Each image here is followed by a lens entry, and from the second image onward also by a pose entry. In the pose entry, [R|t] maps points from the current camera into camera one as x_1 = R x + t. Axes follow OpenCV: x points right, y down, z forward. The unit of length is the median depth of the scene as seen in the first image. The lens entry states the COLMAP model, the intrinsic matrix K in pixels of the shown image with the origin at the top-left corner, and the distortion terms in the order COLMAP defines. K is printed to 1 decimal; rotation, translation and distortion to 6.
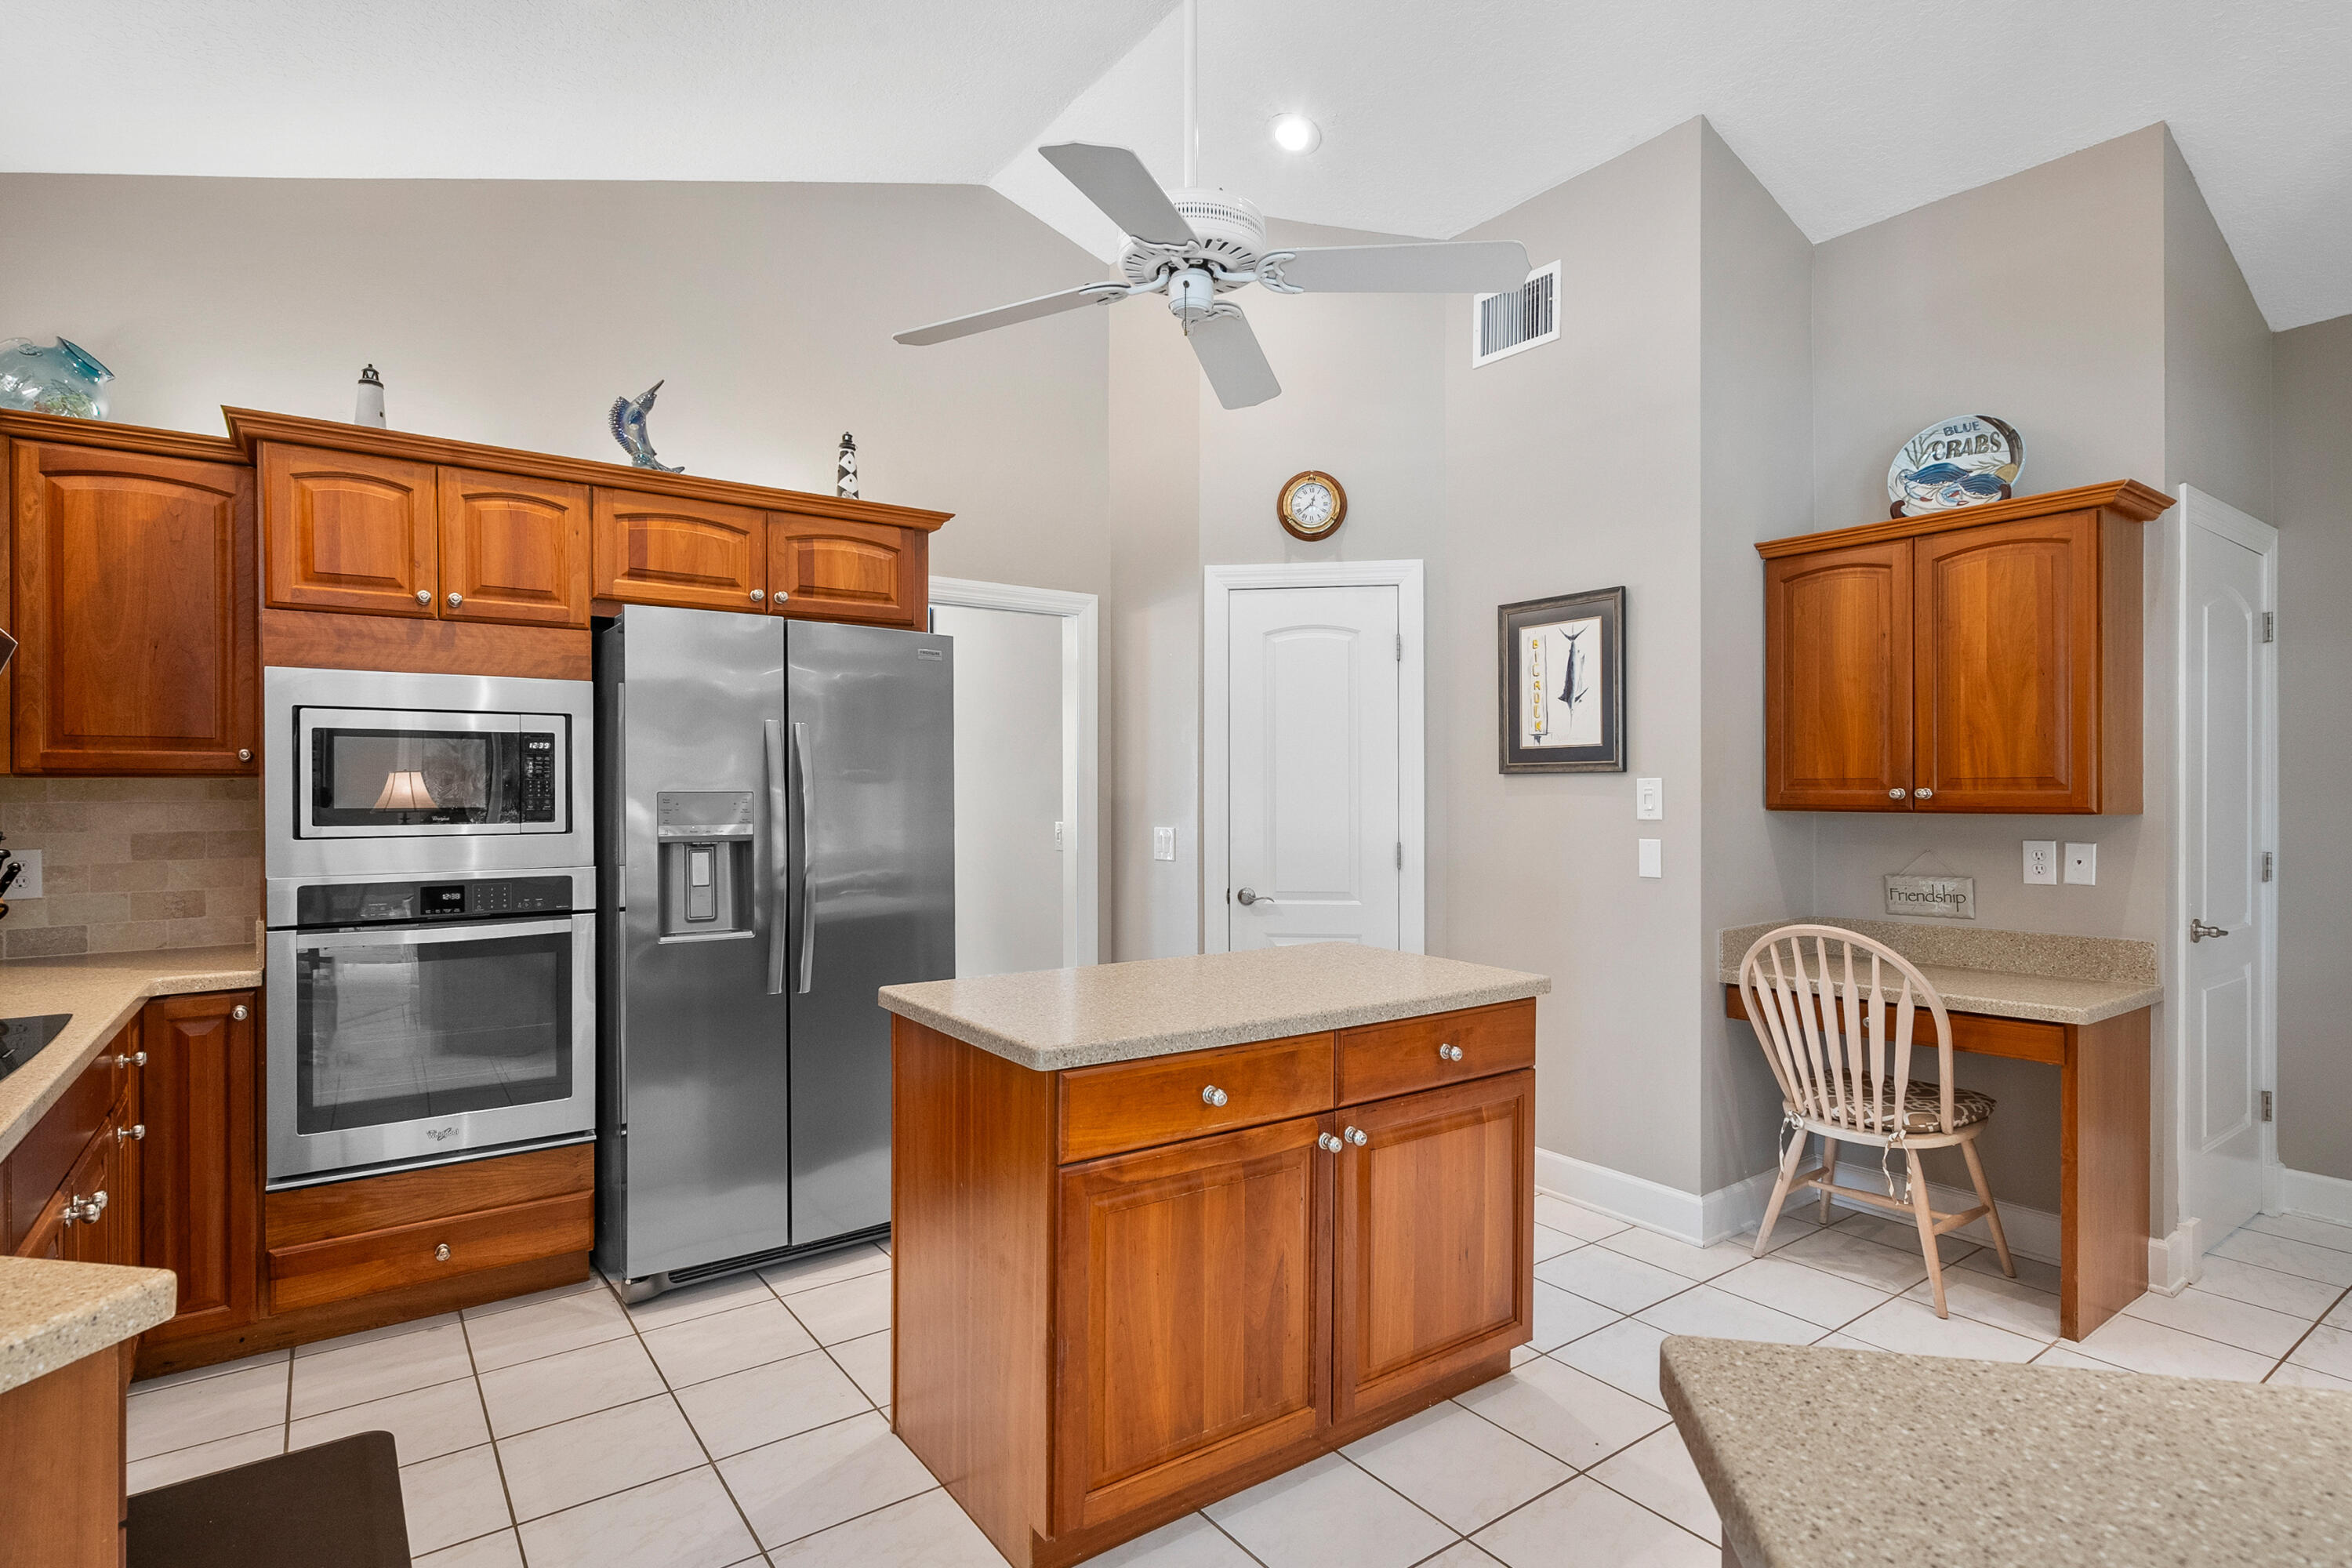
lens RADIAL K [[1173.9, 0, 1176.1], [0, 1173.9, 790.2], [0, 0, 1]] dist [0.000026, 0.001397]
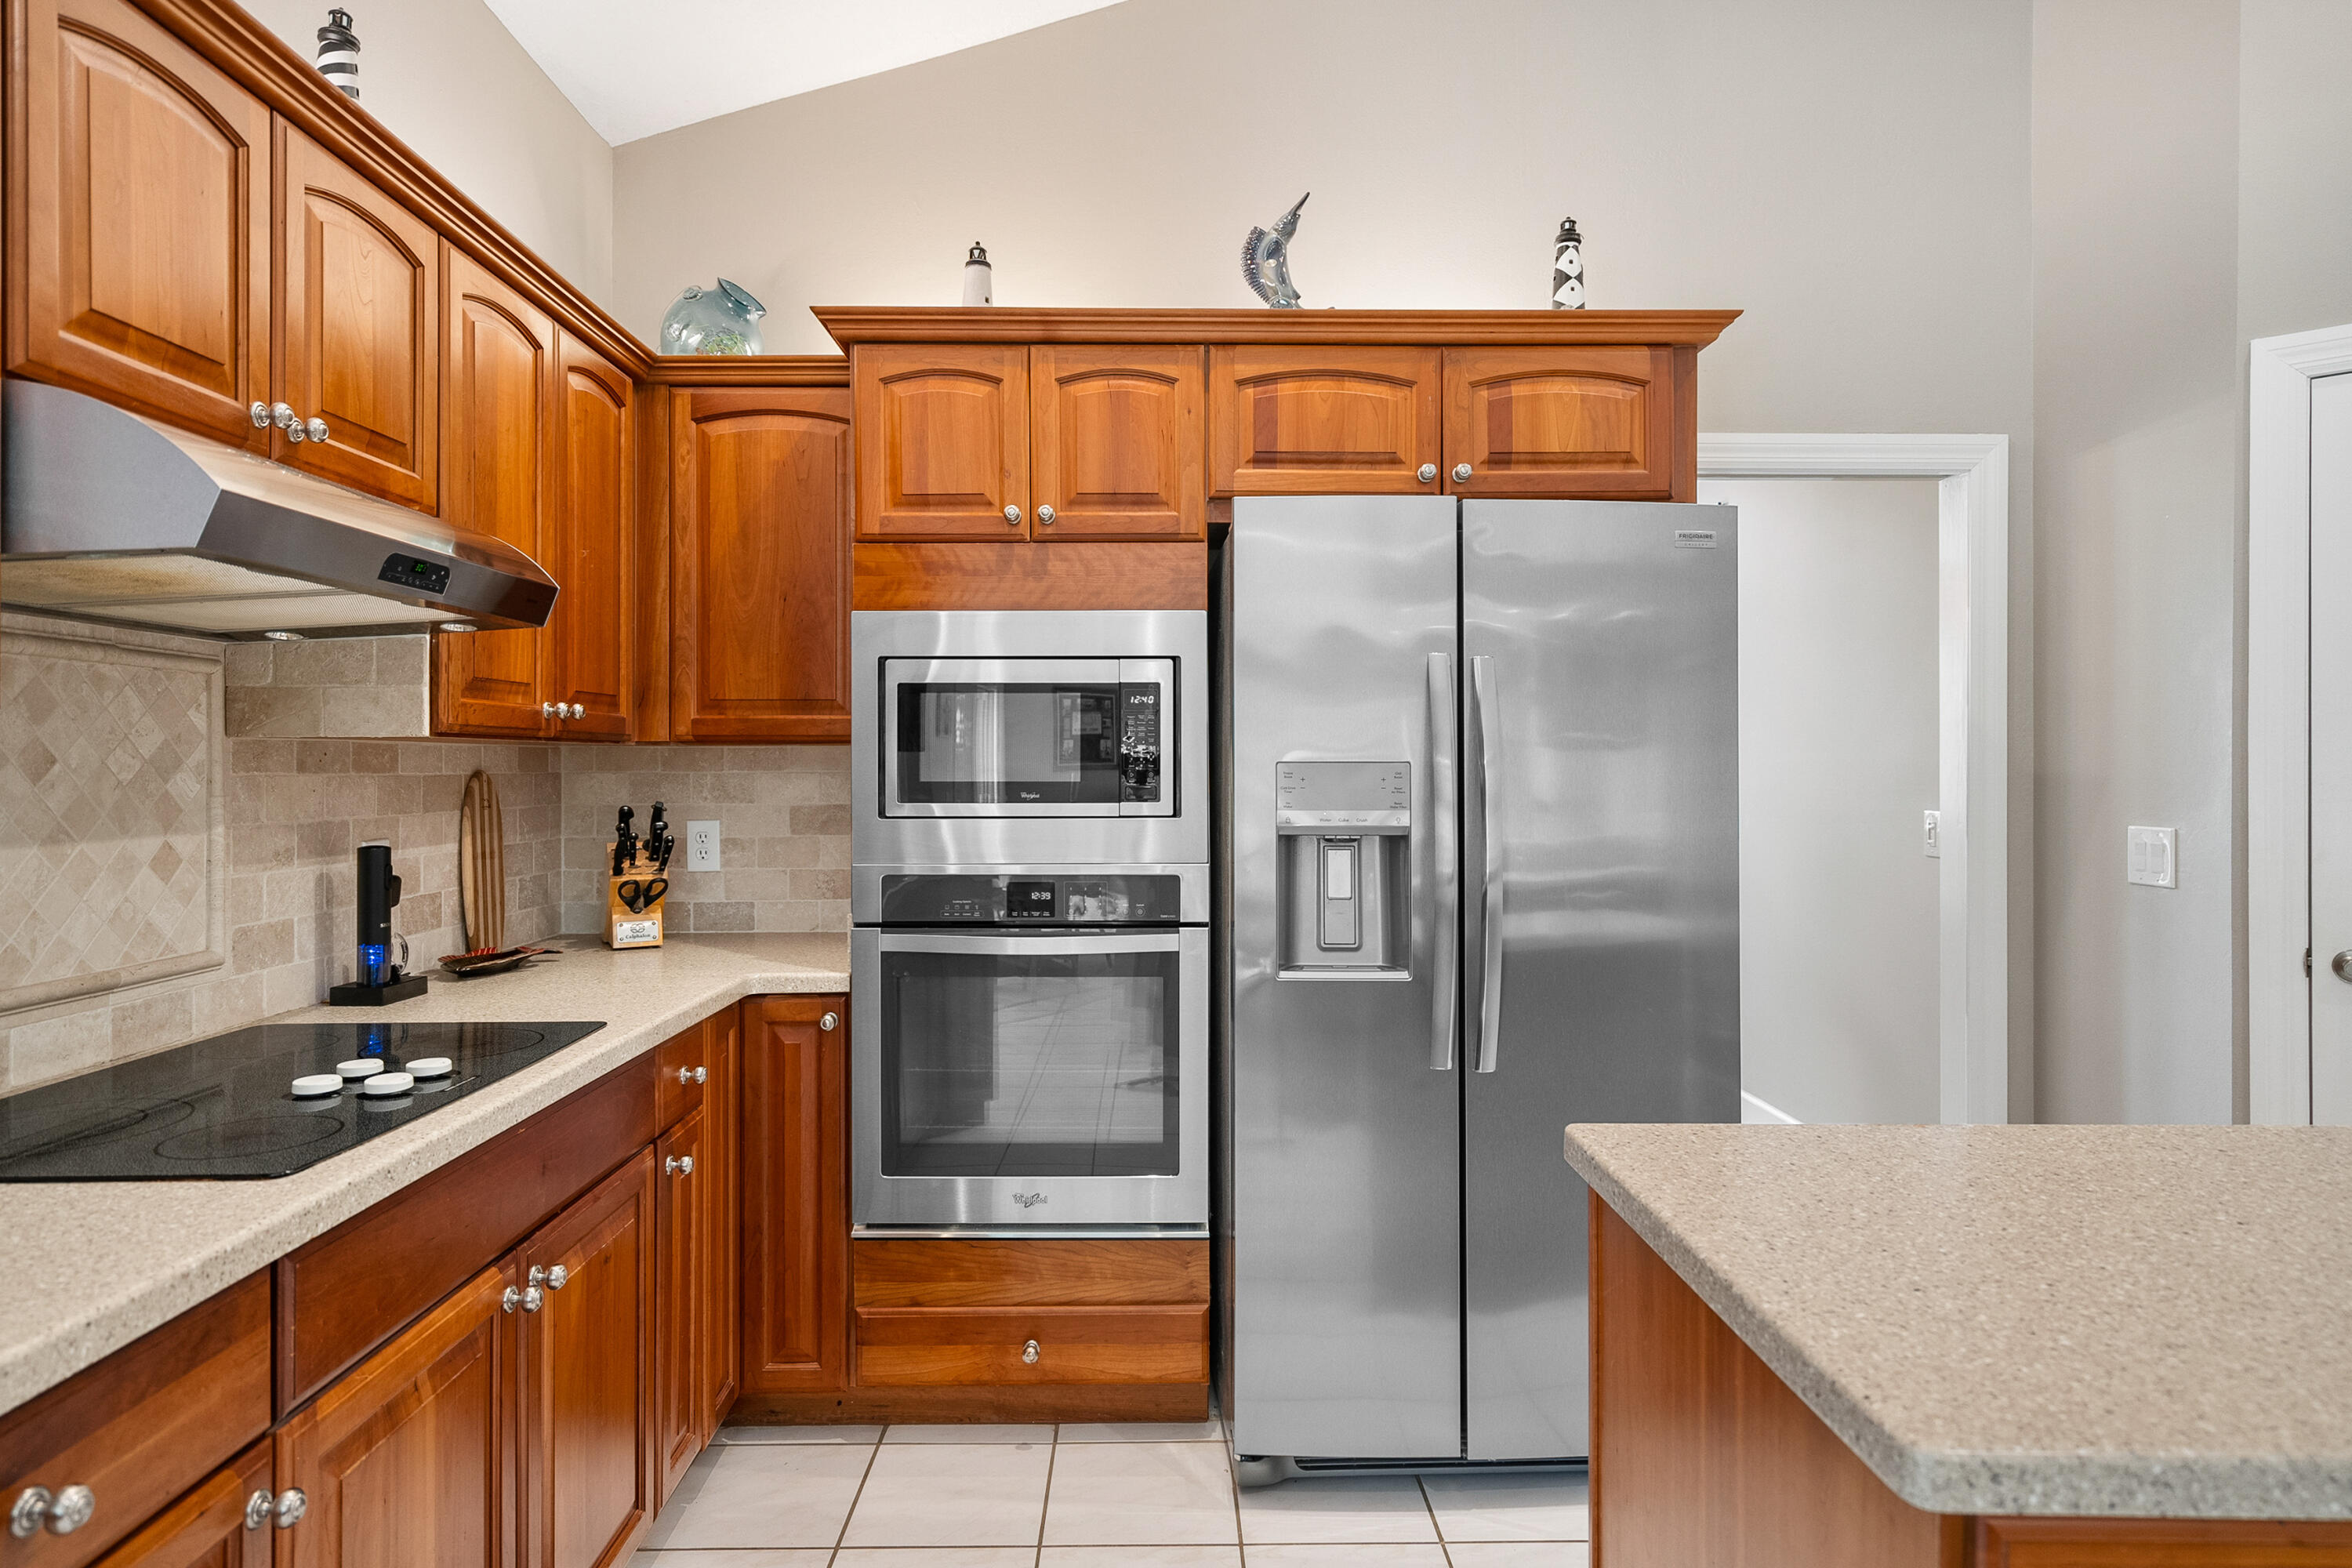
lens RADIAL K [[1320.8, 0, 1166.4], [0, 1320.8, 759.6], [0, 0, 1]] dist [0.006105, 0.000646]
pose [[0.816169, 0.001002, -0.577812, -0.041691], [-0.001555, 0.999999, -0.000462, 0.000557], [0.577811, 0.001275, 0.816170, 0.318699]]
